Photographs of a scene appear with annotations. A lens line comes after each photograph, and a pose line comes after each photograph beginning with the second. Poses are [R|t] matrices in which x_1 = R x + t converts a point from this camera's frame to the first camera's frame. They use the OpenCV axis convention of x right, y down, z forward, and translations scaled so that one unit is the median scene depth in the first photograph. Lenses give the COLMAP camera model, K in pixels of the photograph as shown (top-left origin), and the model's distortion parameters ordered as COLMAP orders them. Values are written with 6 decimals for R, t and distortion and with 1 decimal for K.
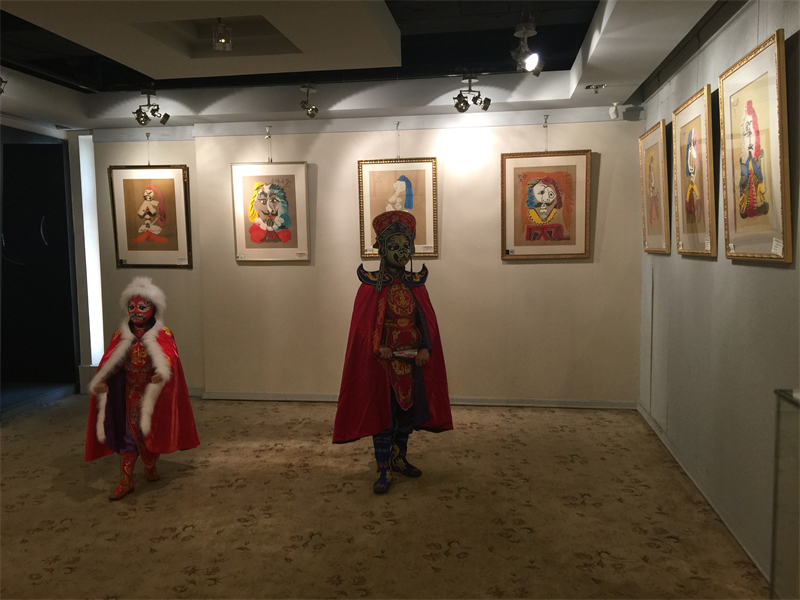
lens RADIAL K [[669.8, 0, 399.3], [0, 669.8, 296.6], [0, 0, 1]] dist [0.080378, -0.125618]
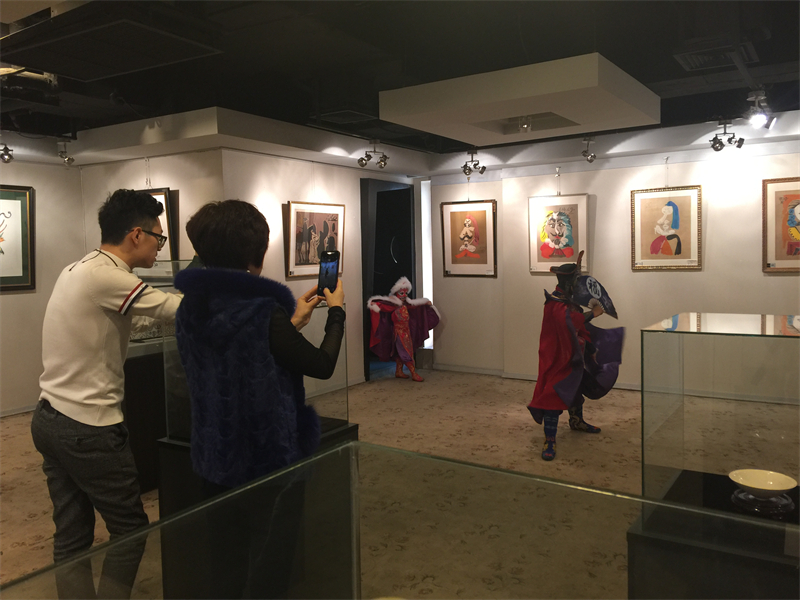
lens RADIAL K [[669.8, 0, 399.3], [0, 669.8, 296.6], [0, 0, 1]] dist [0.080378, -0.125618]
pose [[0.908156, 0.021802, -0.418064, 0.072948], [-0.028108, 0.999565, -0.008932, 0.013386], [0.417687, 0.019863, 0.908374, -0.286728]]
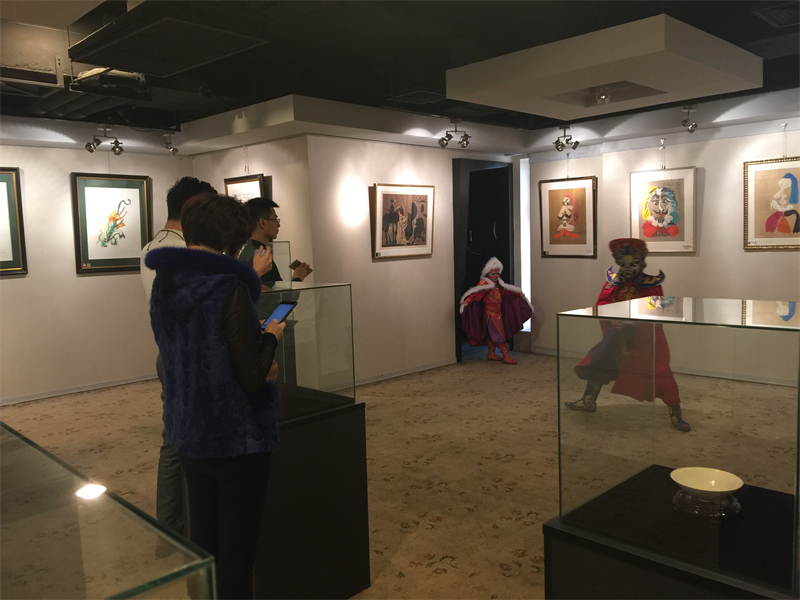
lens RADIAL K [[669.8, 0, 399.3], [0, 669.8, 296.6], [0, 0, 1]] dist [0.080378, -0.125618]
pose [[0.801437, 0.042557, -0.596563, 0.158735], [-0.034127, 0.999094, 0.025425, 0.010640], [0.597105, -0.000017, 0.802163, -0.237247]]
